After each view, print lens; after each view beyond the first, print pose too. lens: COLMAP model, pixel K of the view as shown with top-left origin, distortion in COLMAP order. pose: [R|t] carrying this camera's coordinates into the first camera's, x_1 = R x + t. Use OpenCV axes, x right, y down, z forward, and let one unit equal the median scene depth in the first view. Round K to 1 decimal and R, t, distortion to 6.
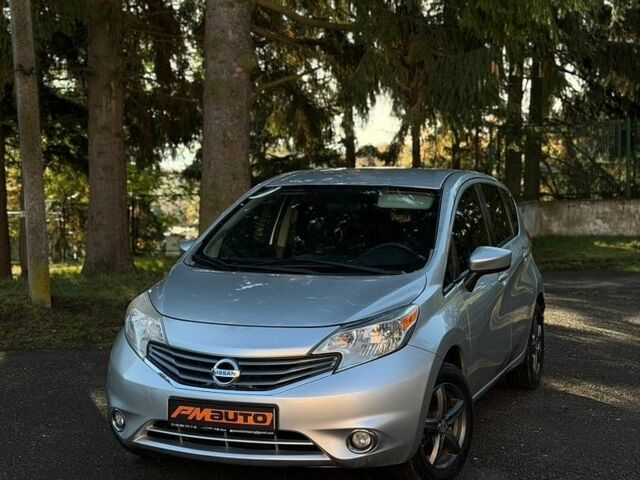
lens RADIAL K [[1183.2, 0, 320.0], [0, 1183.2, 240.0], [0, 0, 1]] dist [0.175037, 0.107870]
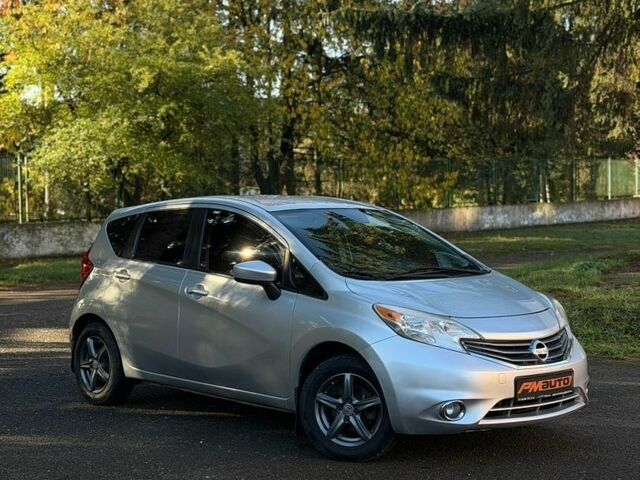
lens RADIAL K [[1187.7, 0, 319.2], [0, 1187.7, 226.9], [0, 0, 1]] dist [0.150611, 0.173872]
pose [[0.473968, -0.026519, 0.880142, -1.301648], [0.067536, 0.997697, -0.006308, -0.028083], [-0.877948, 0.062431, 0.474668, 0.589270]]
